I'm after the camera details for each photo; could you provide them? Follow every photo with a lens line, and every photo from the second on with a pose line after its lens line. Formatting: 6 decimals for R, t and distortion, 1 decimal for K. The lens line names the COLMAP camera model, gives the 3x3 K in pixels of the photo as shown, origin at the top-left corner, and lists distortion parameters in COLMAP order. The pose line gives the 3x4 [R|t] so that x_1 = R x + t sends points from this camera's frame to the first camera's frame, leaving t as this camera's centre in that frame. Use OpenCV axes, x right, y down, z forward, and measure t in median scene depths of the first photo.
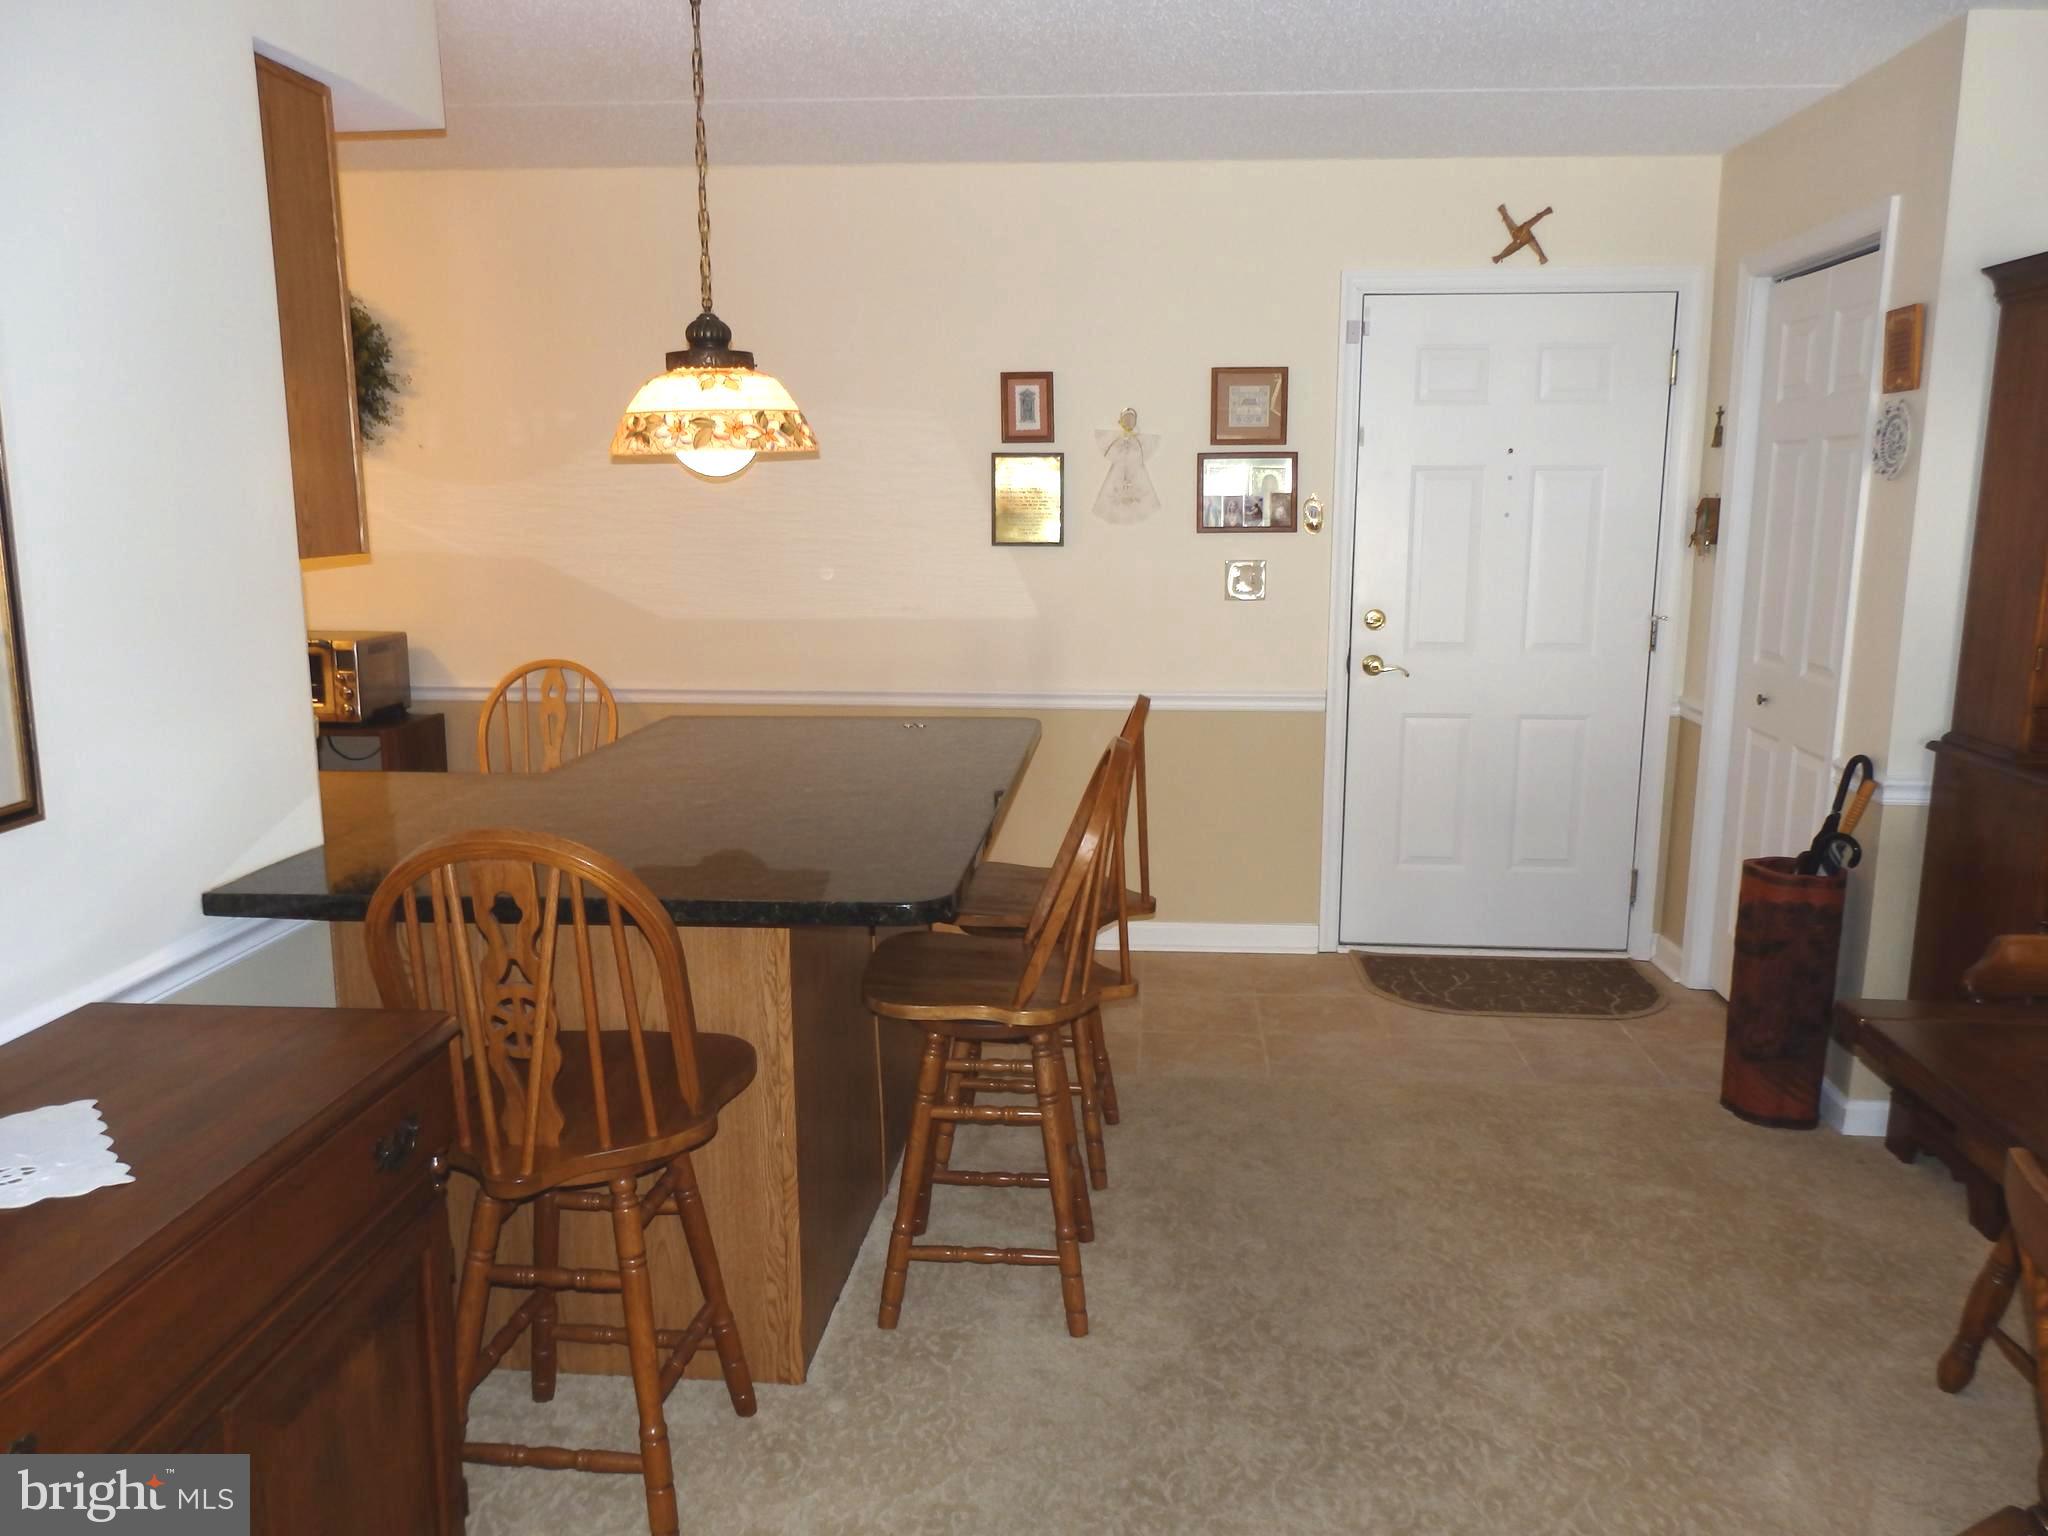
lens RADIAL K [[1516.9, 0, 1033.5], [0, 1516.9, 775.5], [0, 0, 1]] dist [-0.007463, 0.017655]
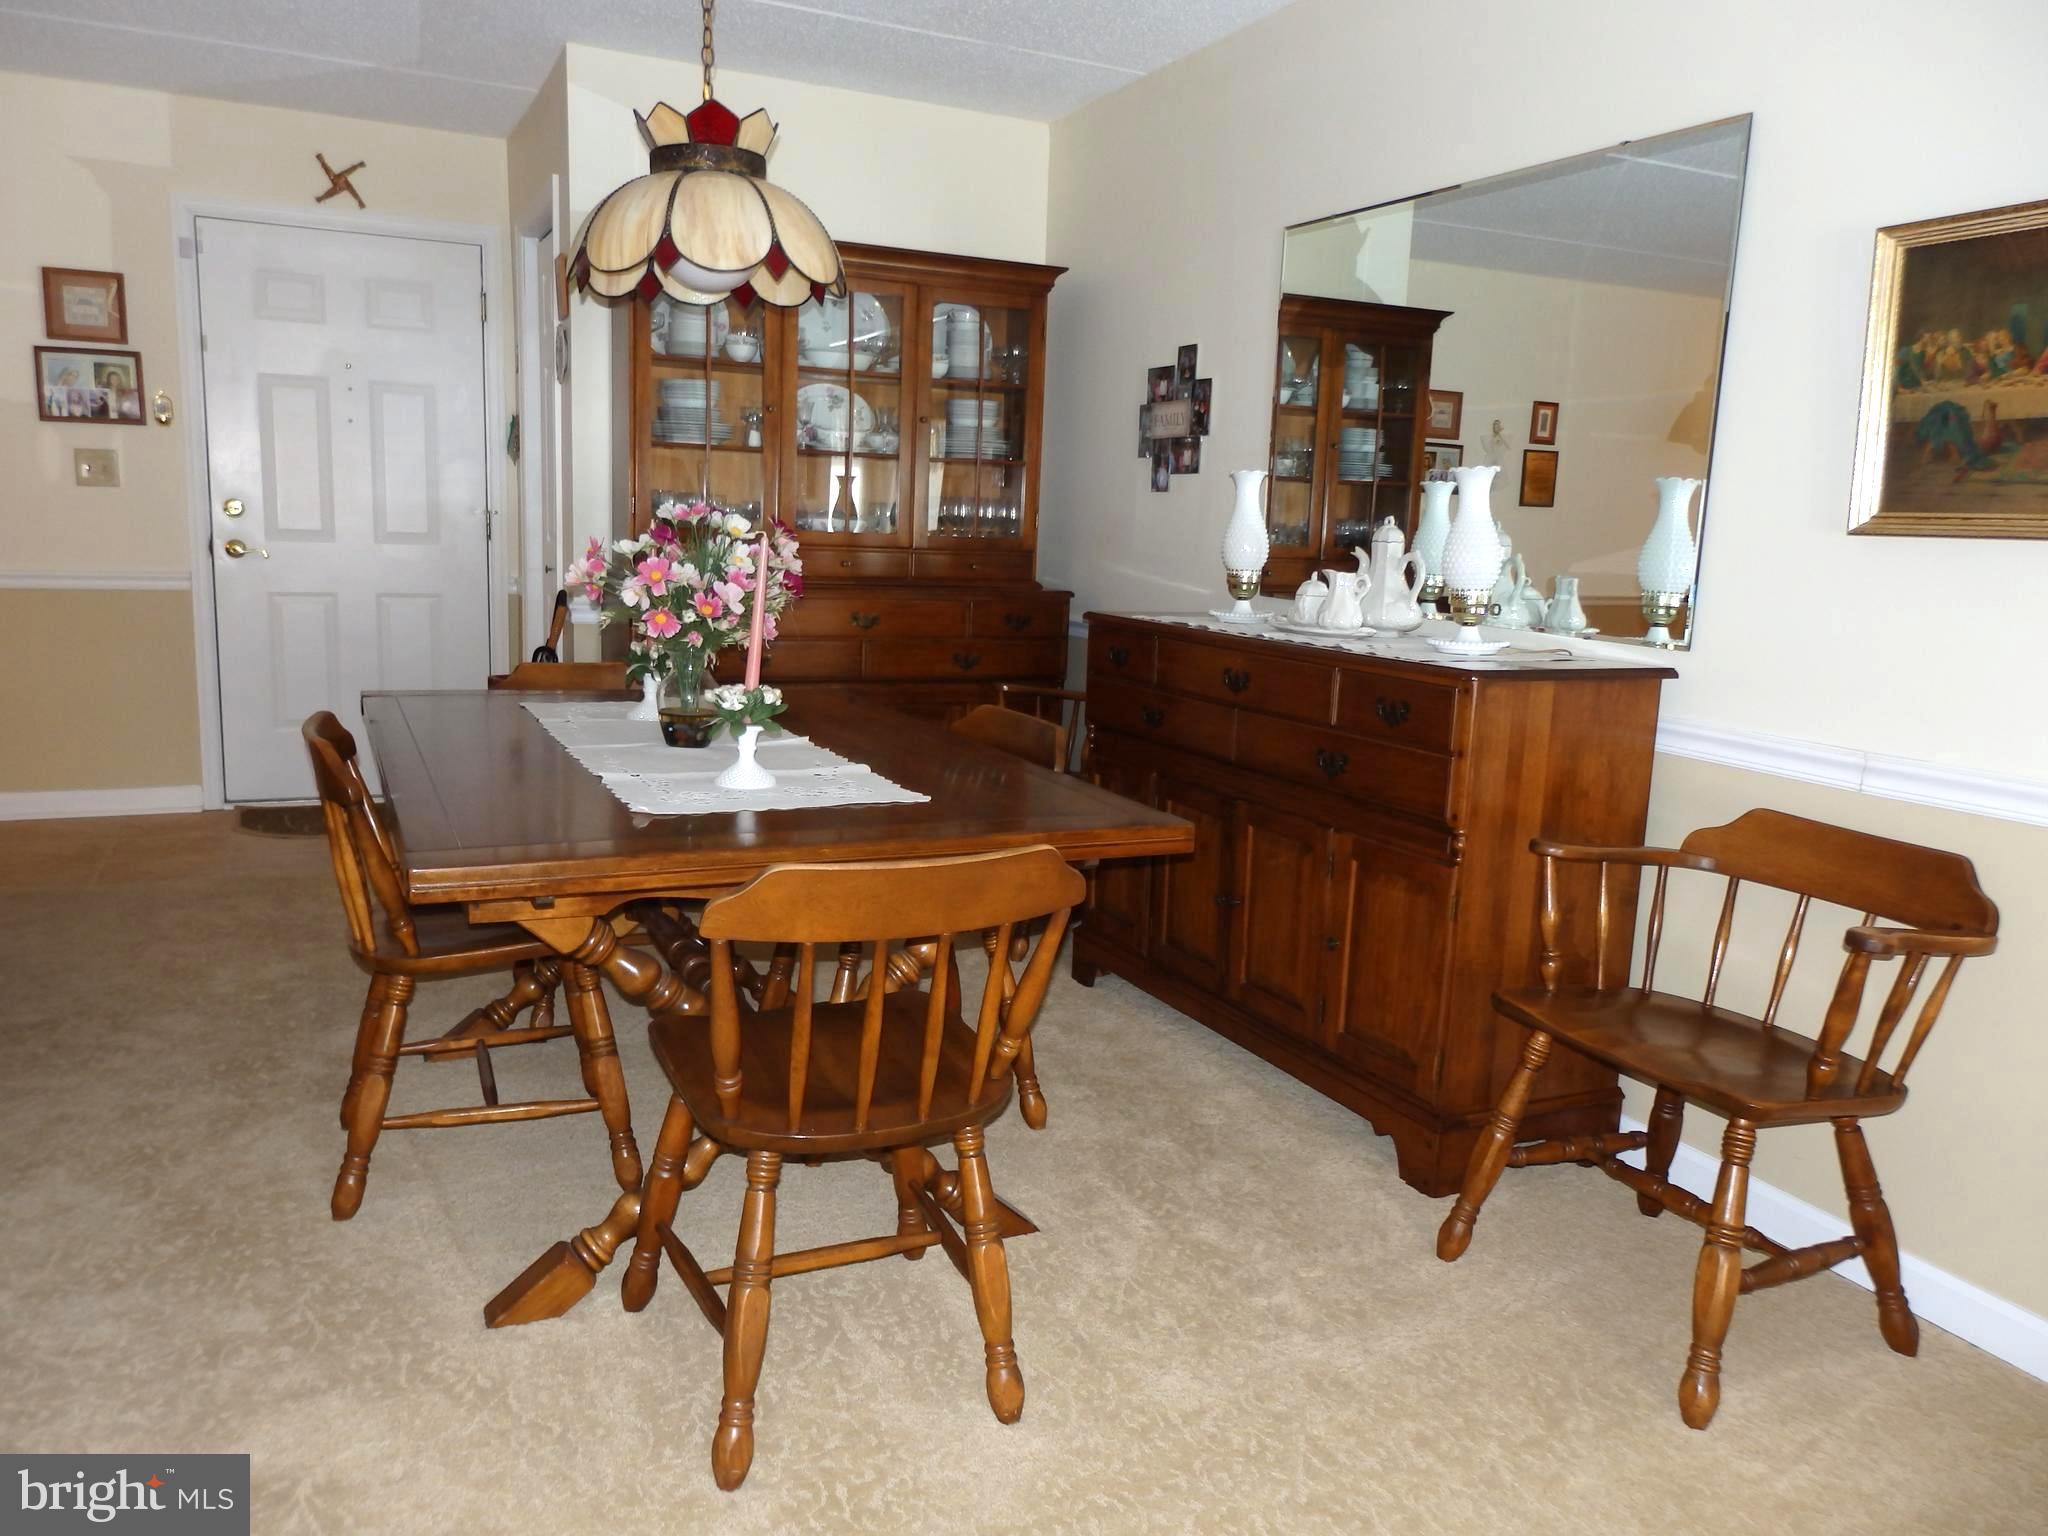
lens RADIAL K [[1516.9, 0, 1021.3], [0, 1516.9, 764.7], [0, 0, 1]] dist [-0.007463, 0.017655]
pose [[0.869409, -0.050202, 0.491535, 0.177285], [0.056506, 0.998400, 0.002023, 0.122869], [-0.490851, 0.026016, 0.870855, -0.274554]]
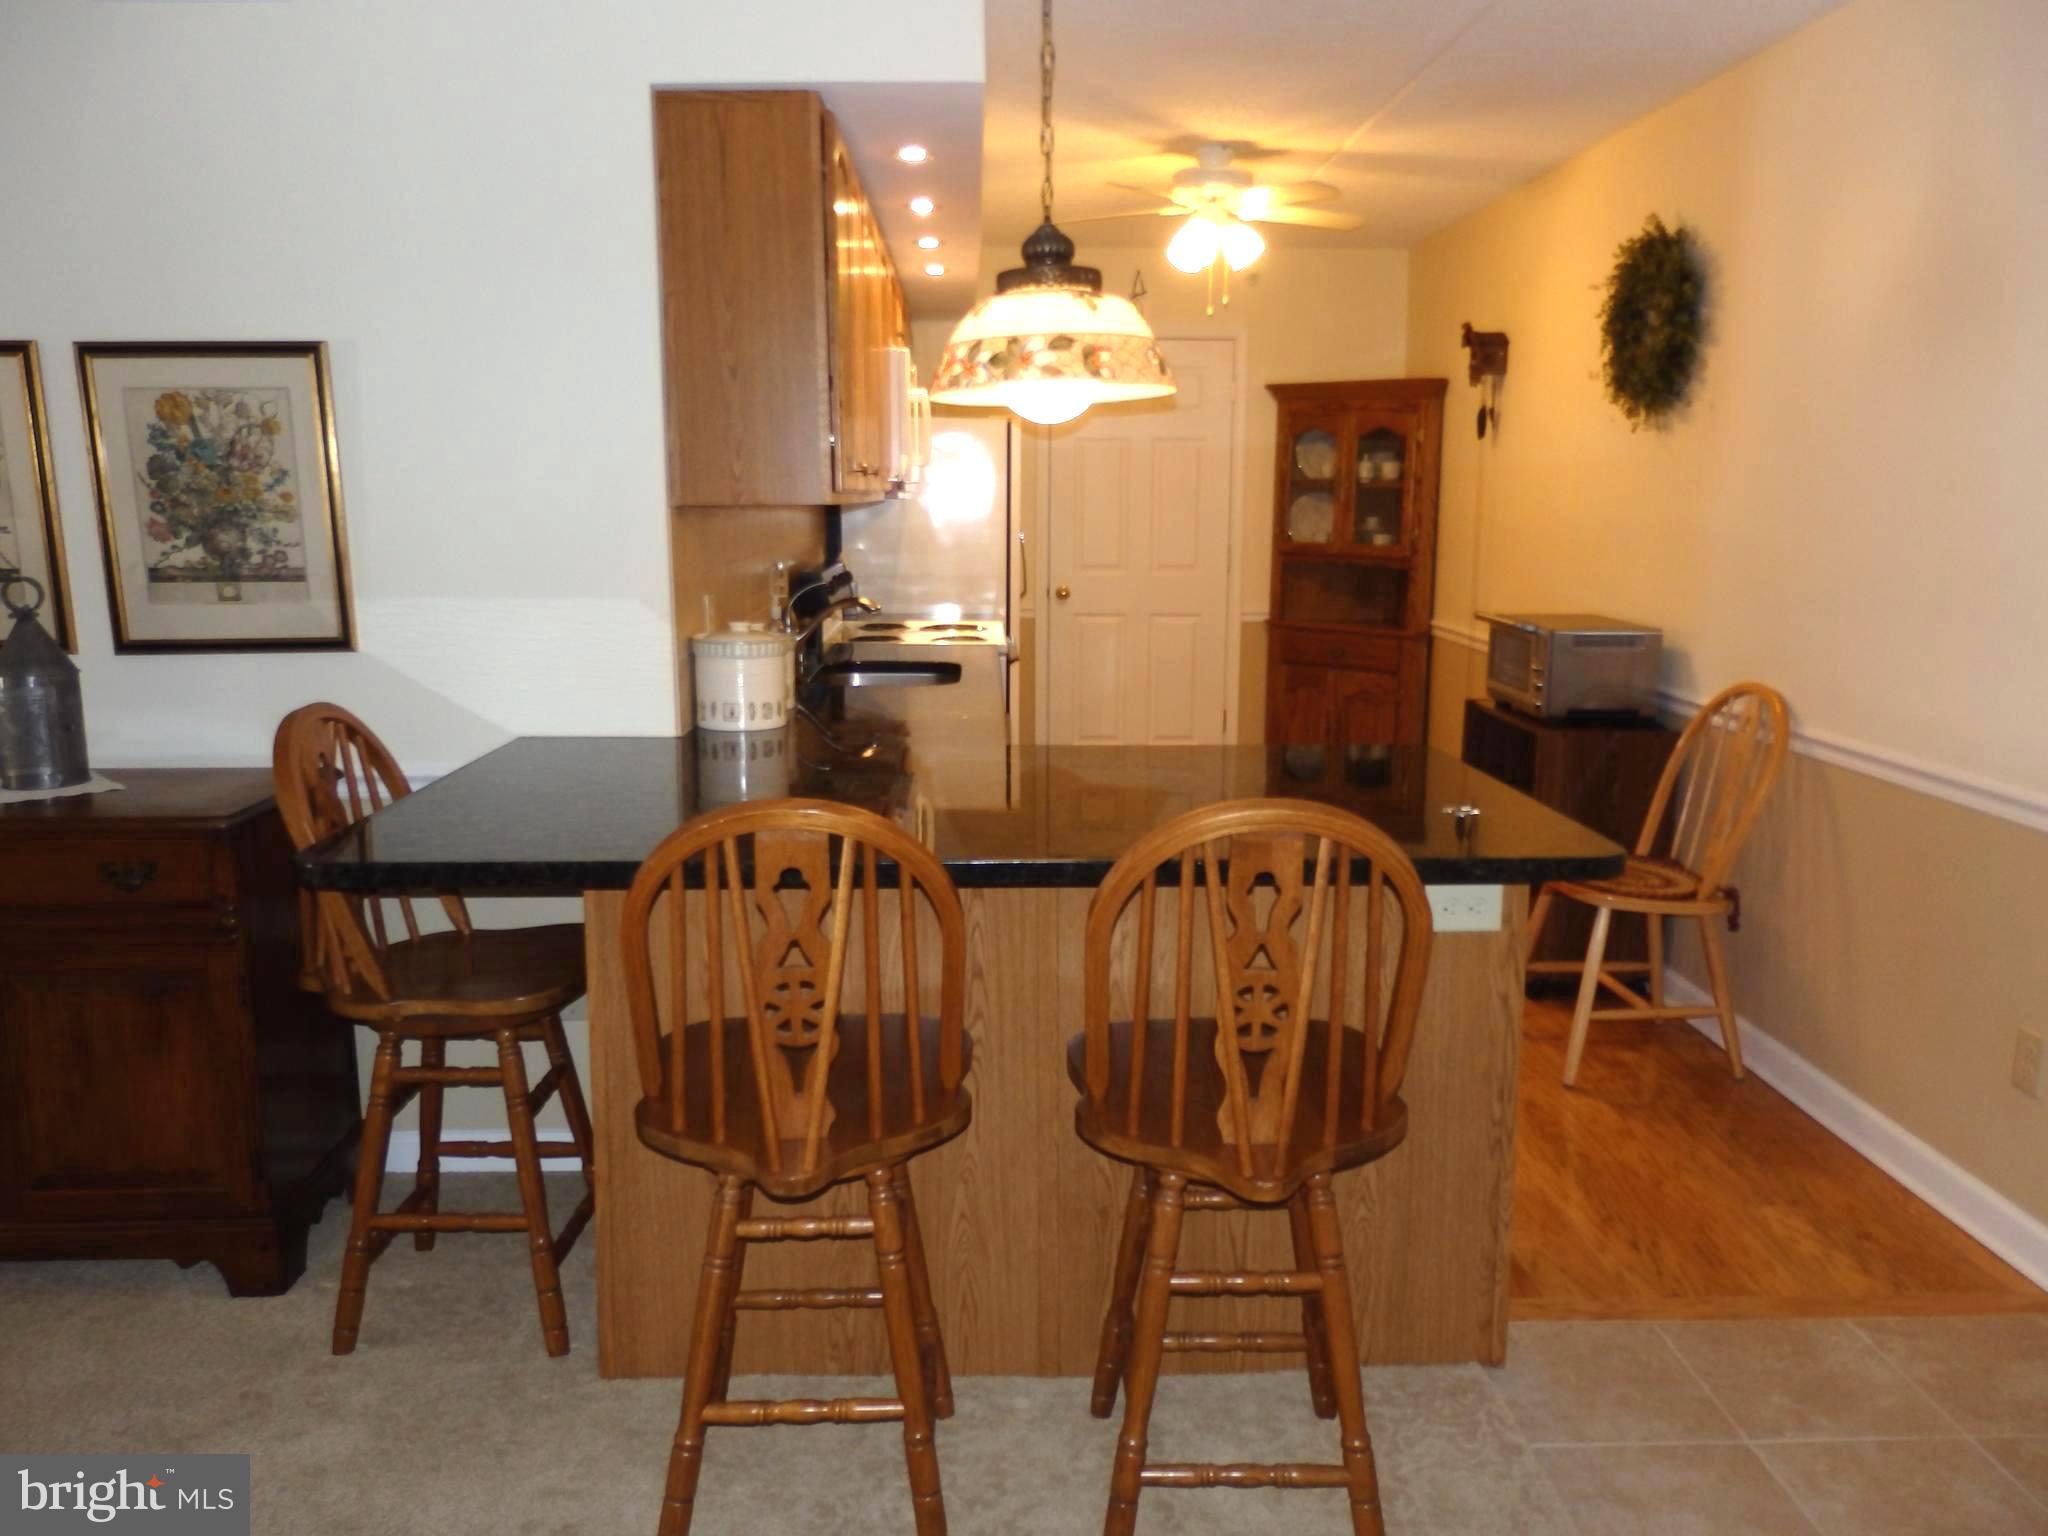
lens RADIAL K [[1516.9, 0, 1009.2], [0, 1516.9, 762.0], [0, 0, 1]] dist [-0.007463, 0.017655]
pose [[0.106292, 0.174317, -0.978936, 0.413466], [-0.183073, 0.971113, 0.153046, -0.093655], [0.977336, 0.162949, 0.135134, 0.594503]]
